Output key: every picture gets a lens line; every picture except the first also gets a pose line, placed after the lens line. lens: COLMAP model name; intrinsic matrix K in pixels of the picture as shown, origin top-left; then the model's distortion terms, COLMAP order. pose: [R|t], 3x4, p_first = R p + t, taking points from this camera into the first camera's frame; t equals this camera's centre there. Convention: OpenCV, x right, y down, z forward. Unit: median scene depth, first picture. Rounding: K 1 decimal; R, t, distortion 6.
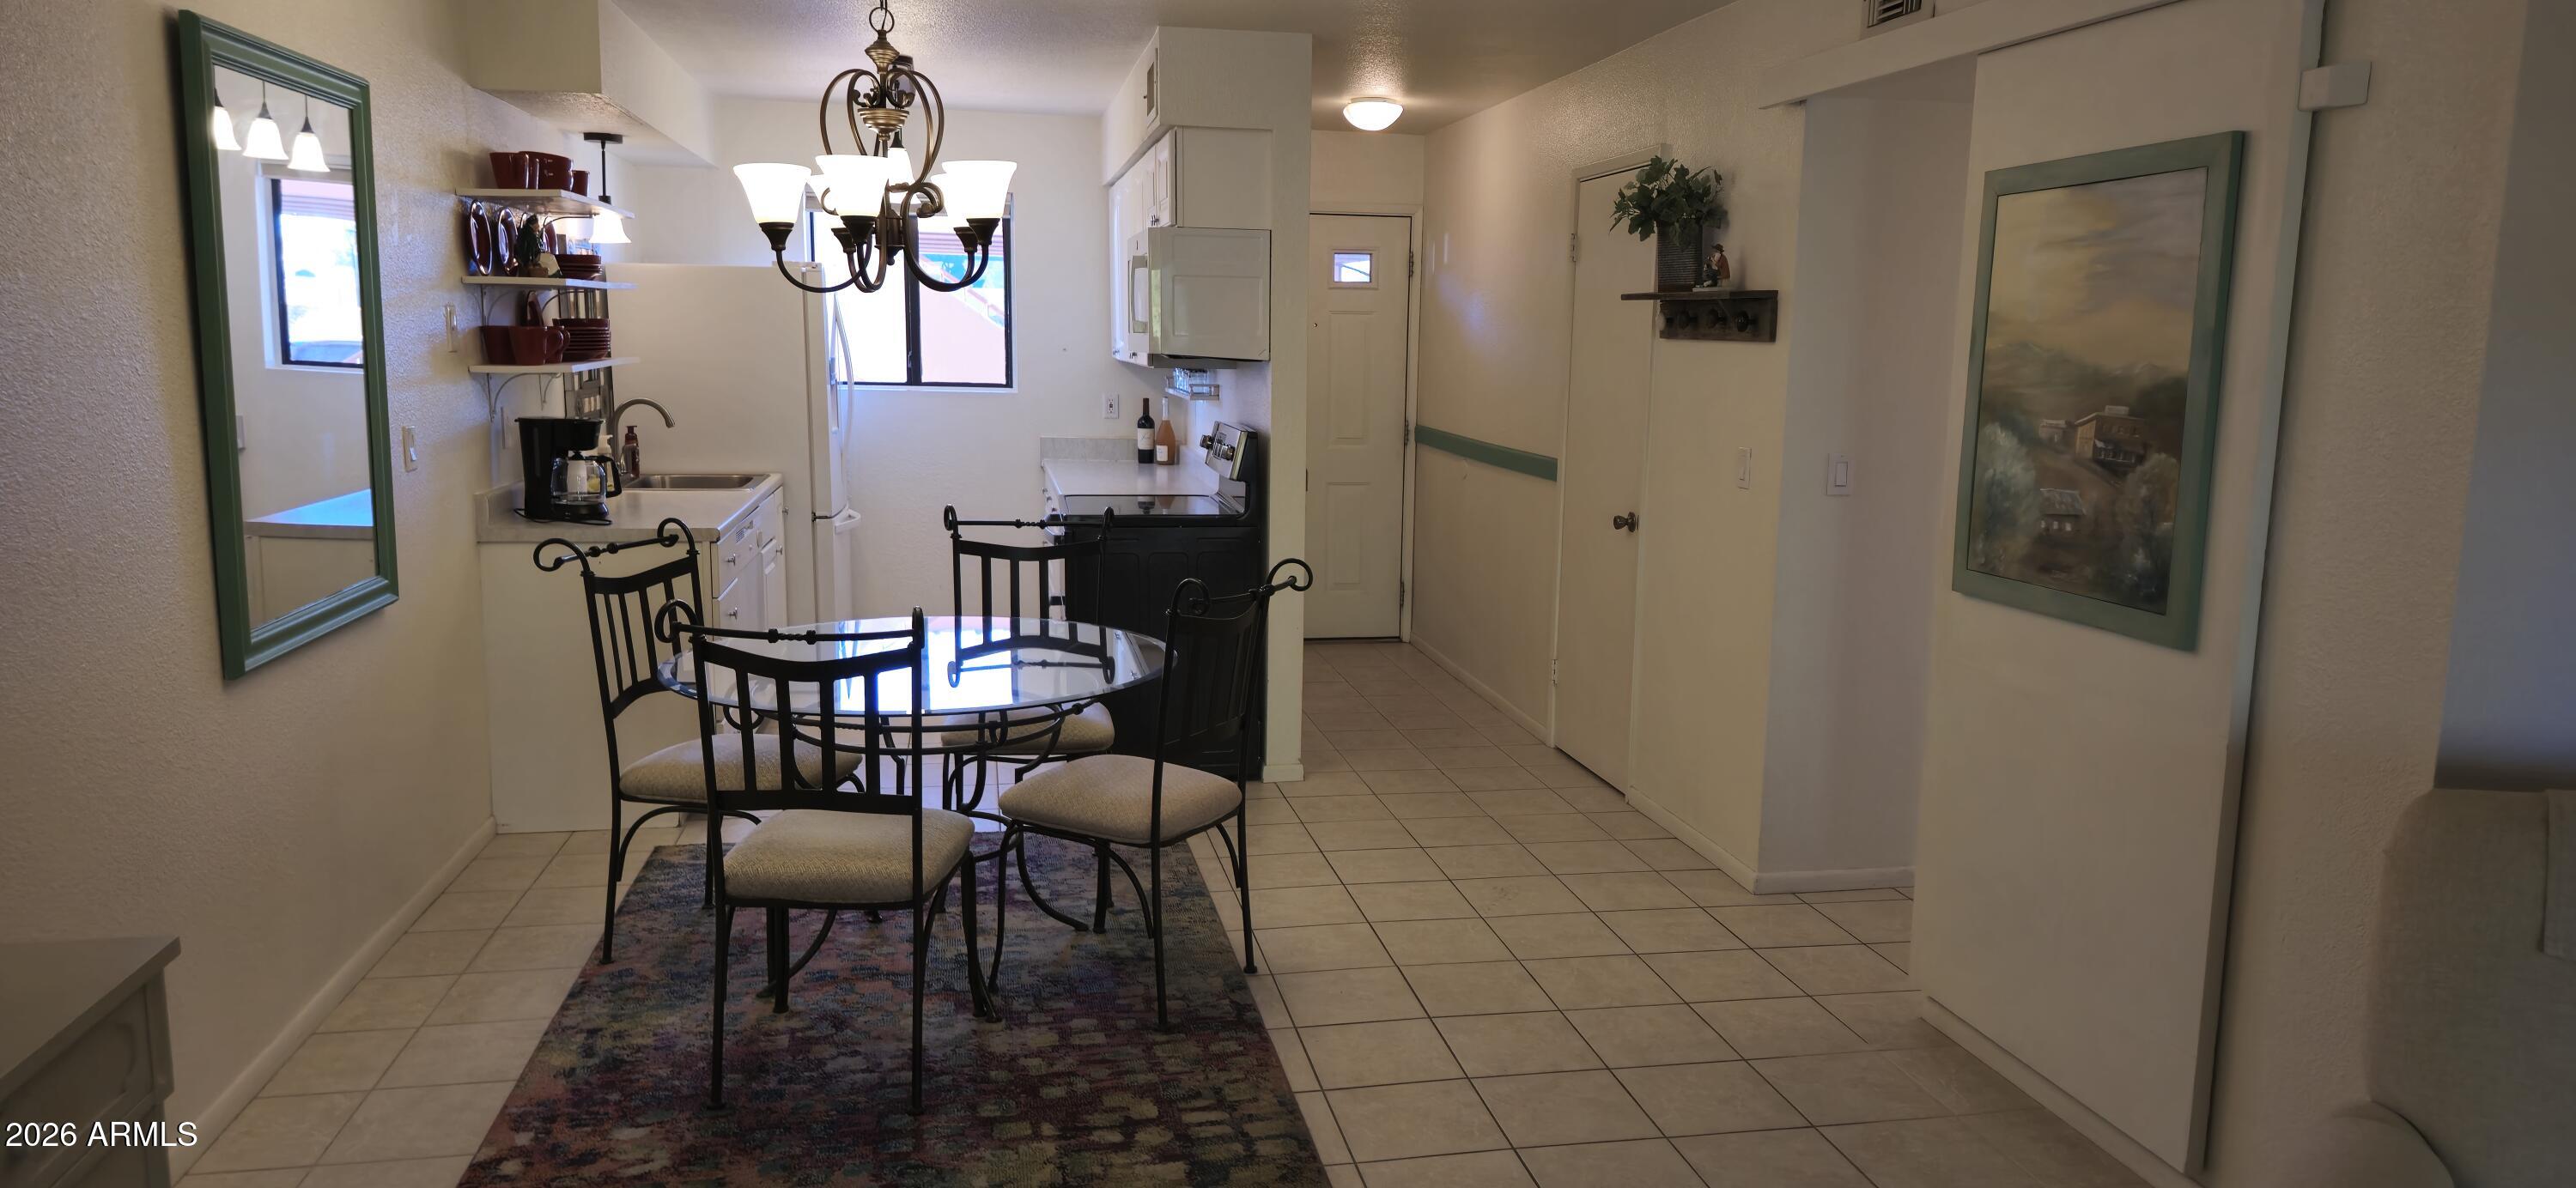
lens RADIAL K [[1662.3, 0, 1322.5], [0, 1662.3, 585.1], [0, 0, 1]] dist [0.061761, -0.055161]
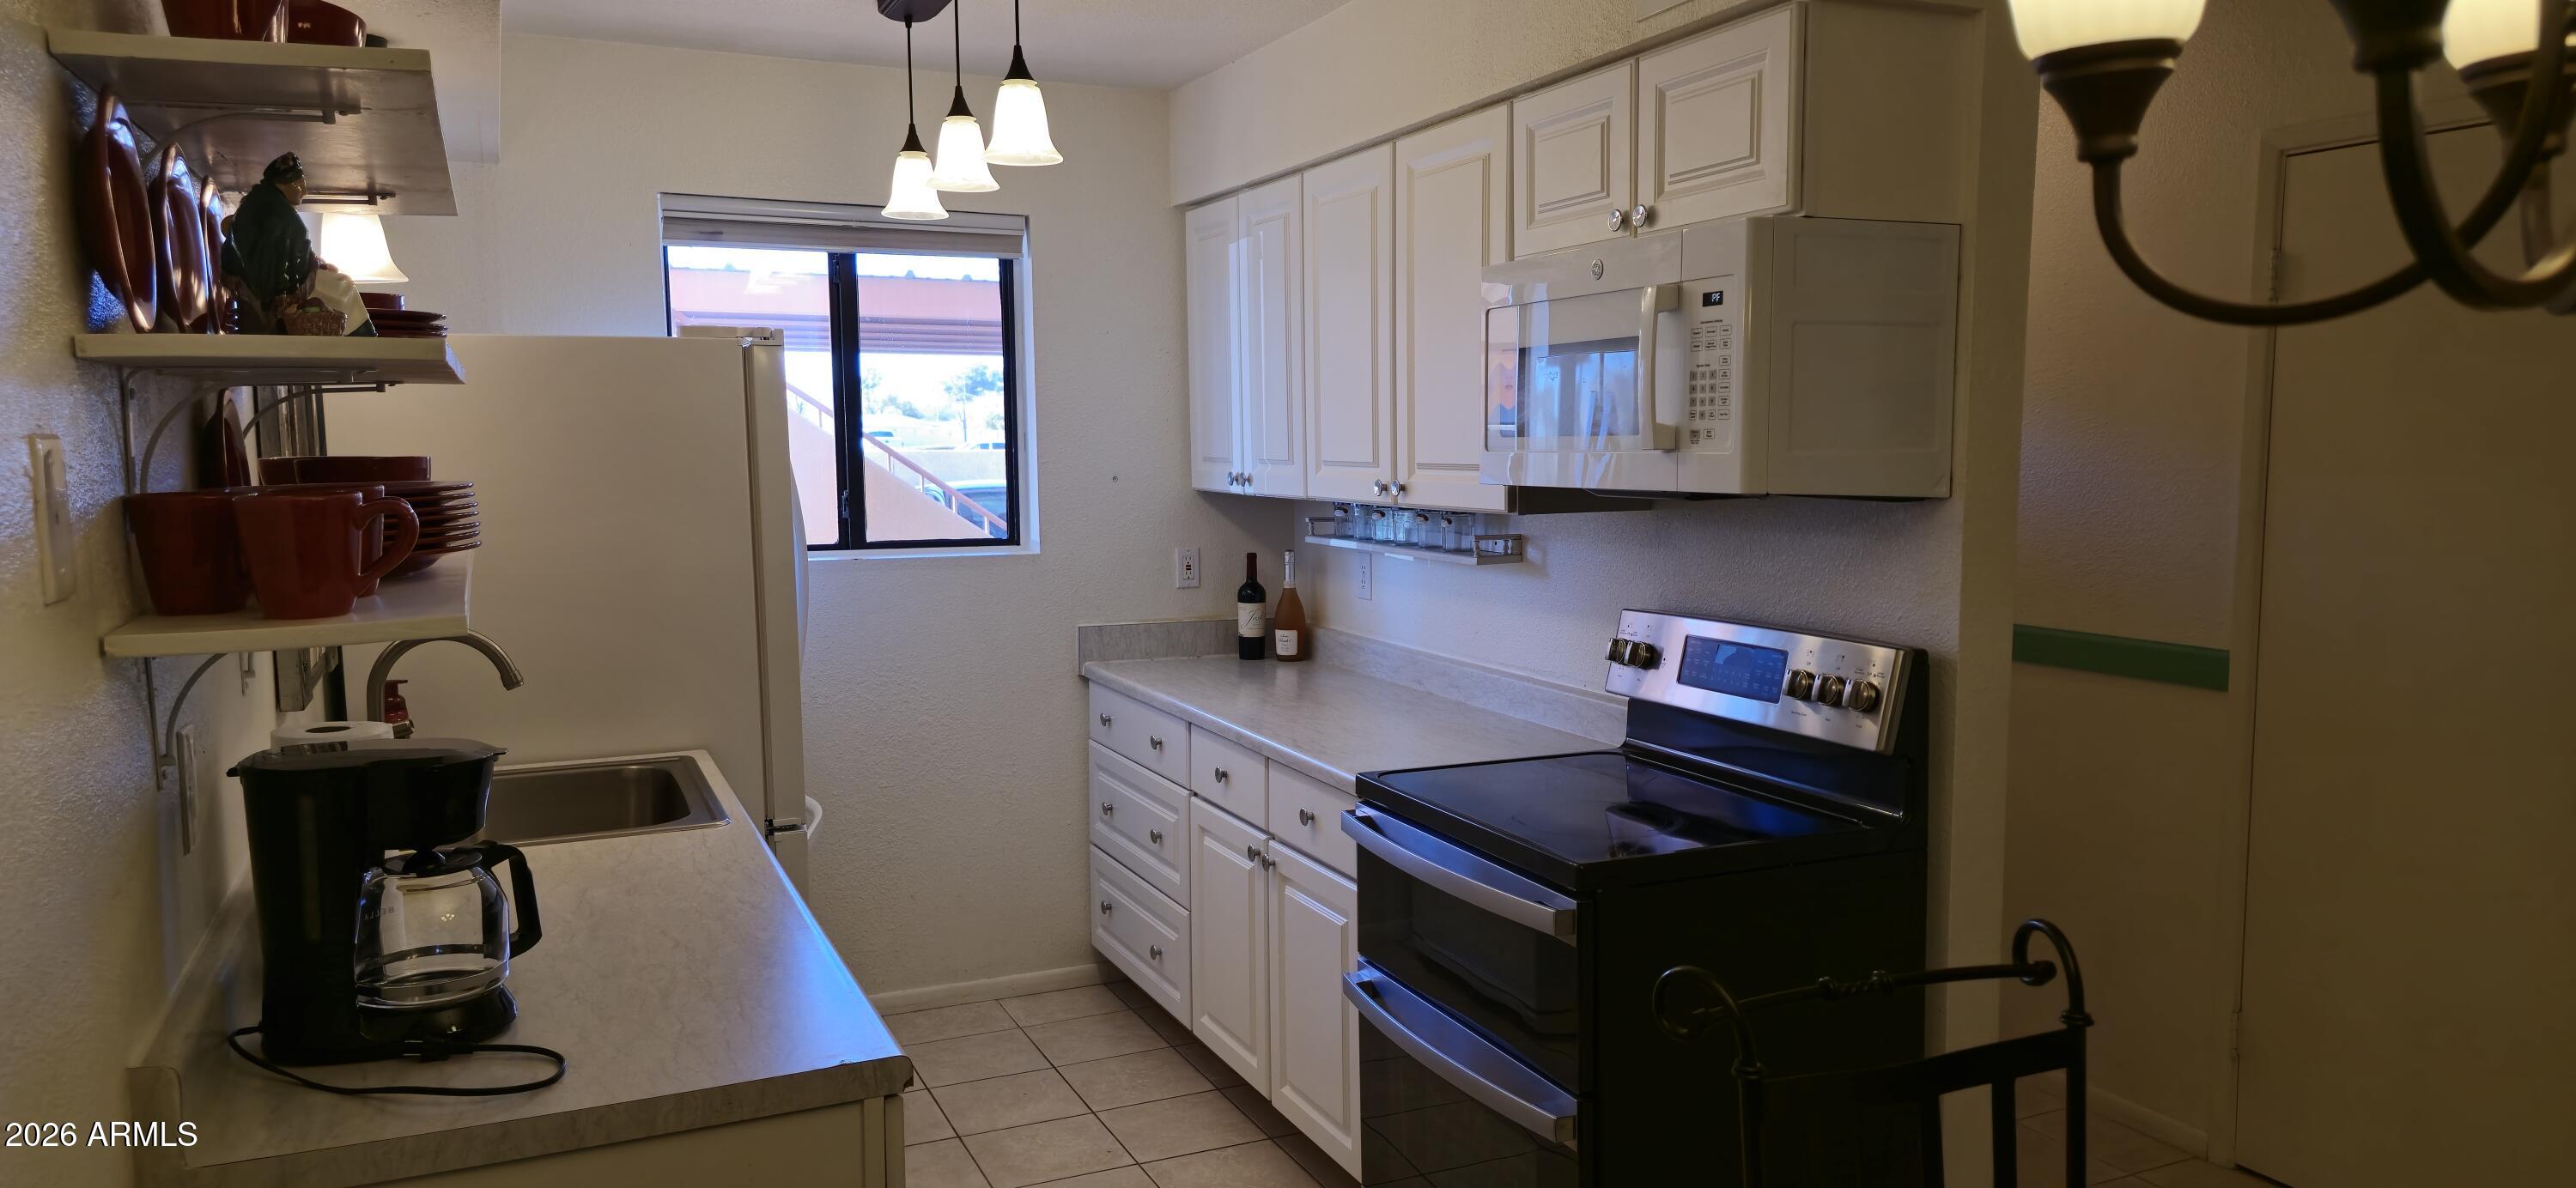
lens RADIAL K [[1662.3, 0, 1322.5], [0, 1662.3, 585.1], [0, 0, 1]] dist [0.061761, -0.055161]
pose [[0.969759, -0.044149, 0.240039, -0.264508], [0.057939, 0.997032, -0.050694, -0.079714], [-0.237088, 0.063069, 0.969439, 0.473974]]
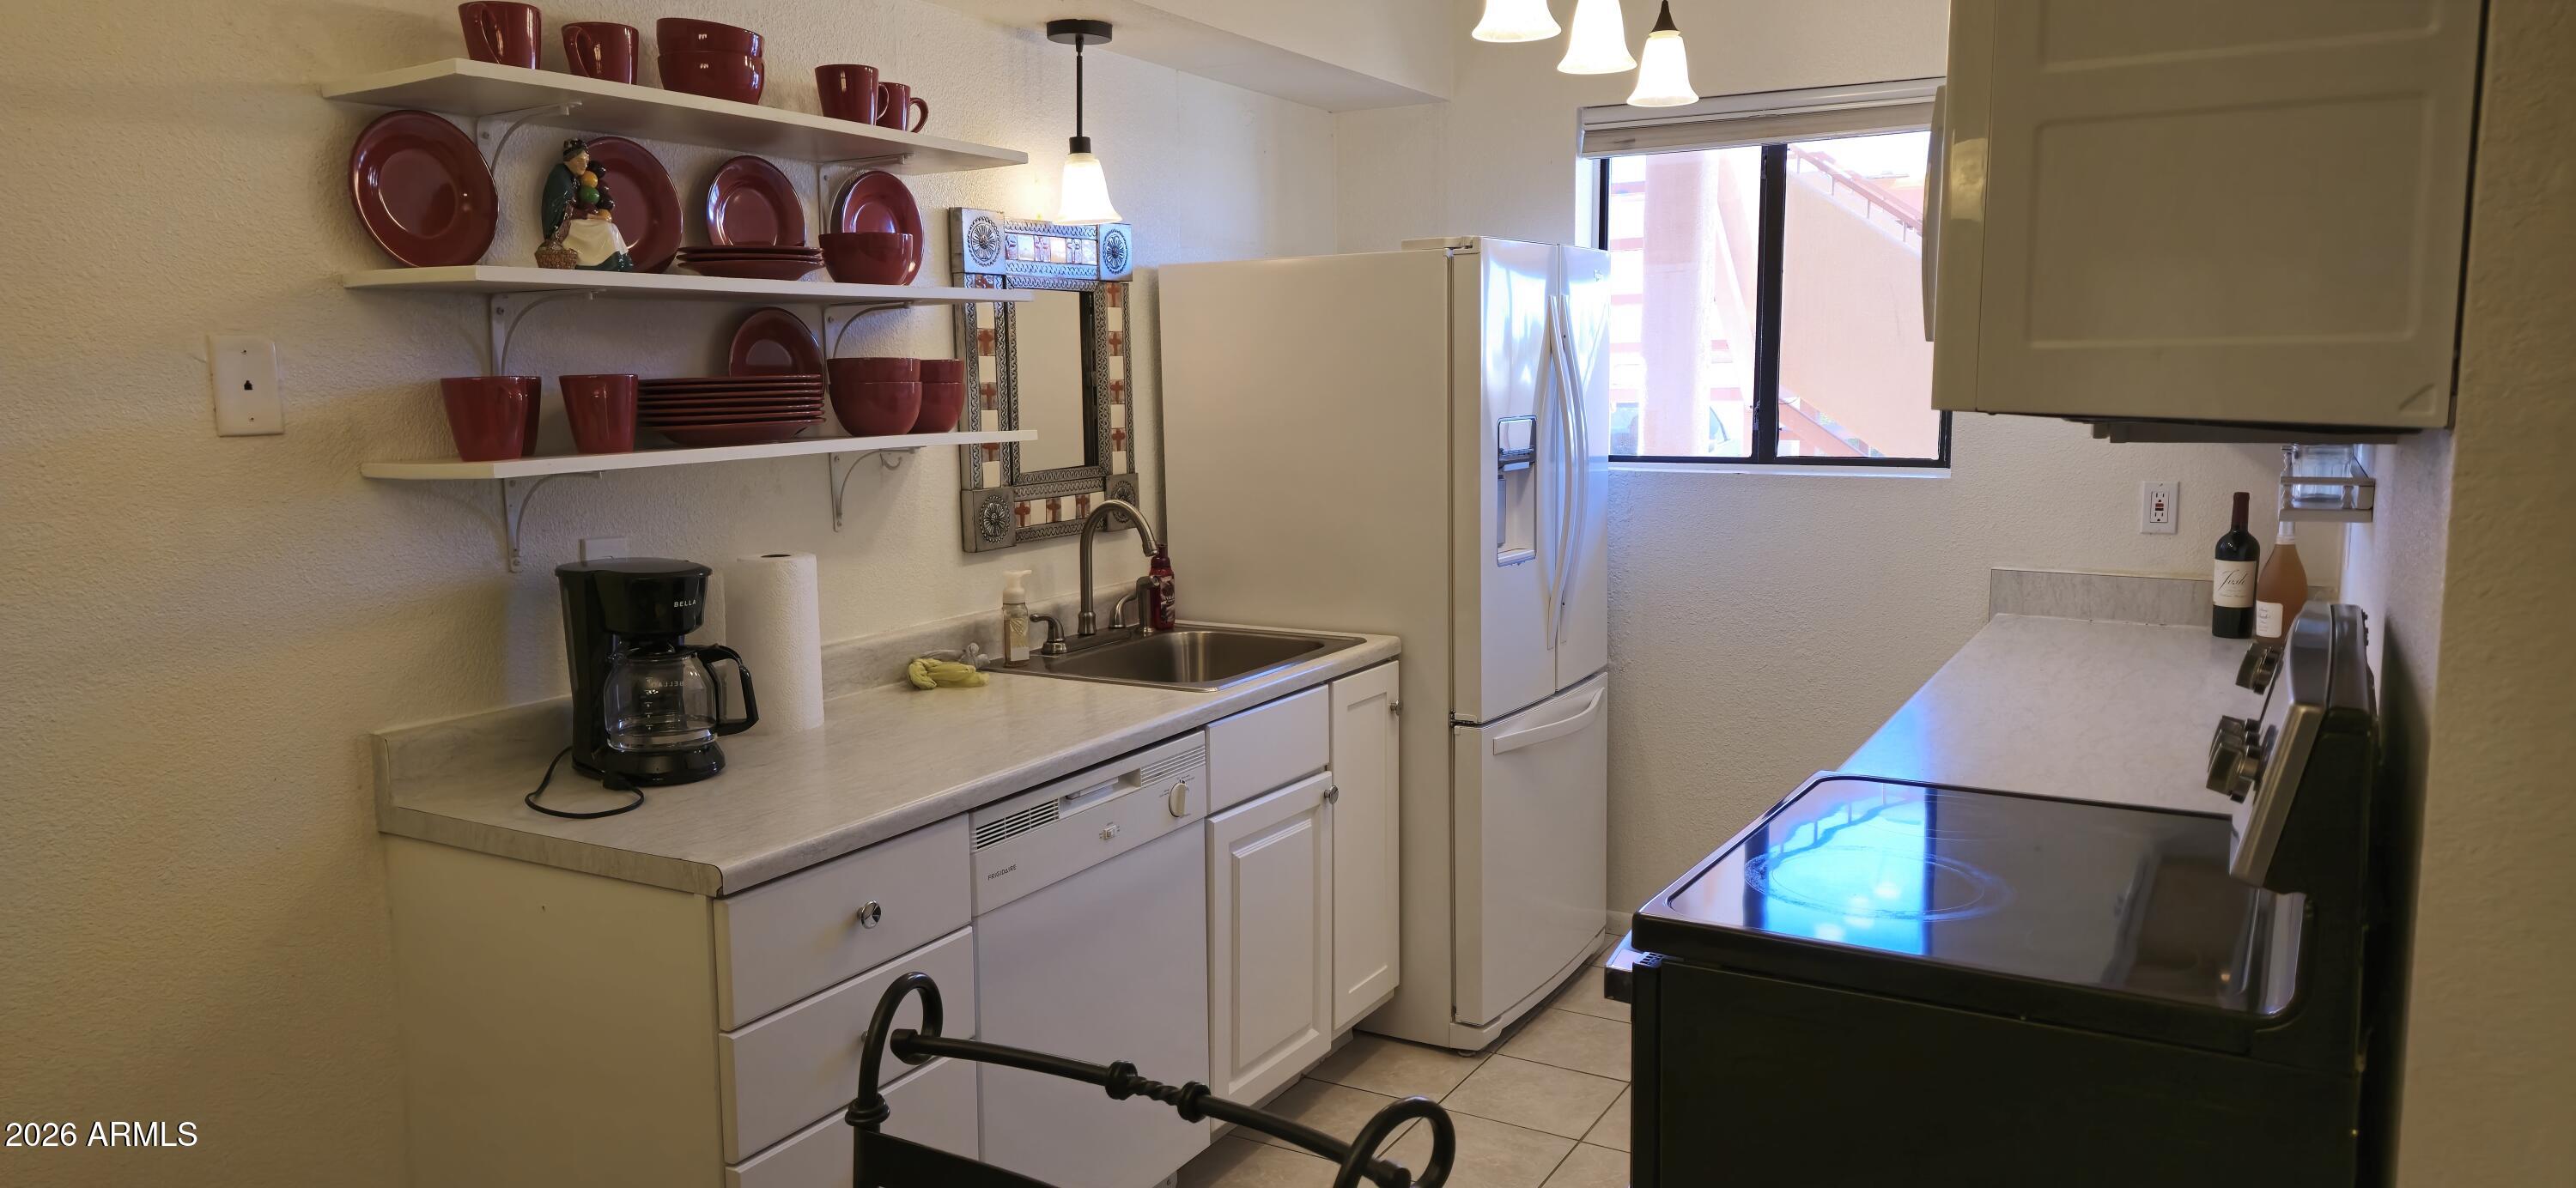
lens RADIAL K [[1680.6, 0, 1328.4], [0, 1680.6, 602.4], [0, 0, 1]] dist [0.062622, -0.055278]
pose [[0.759216, 0.063693, -0.647715, 0.006989], [-0.072209, 0.997299, 0.013430, -0.083316], [0.646821, 0.036574, 0.761764, 0.576035]]
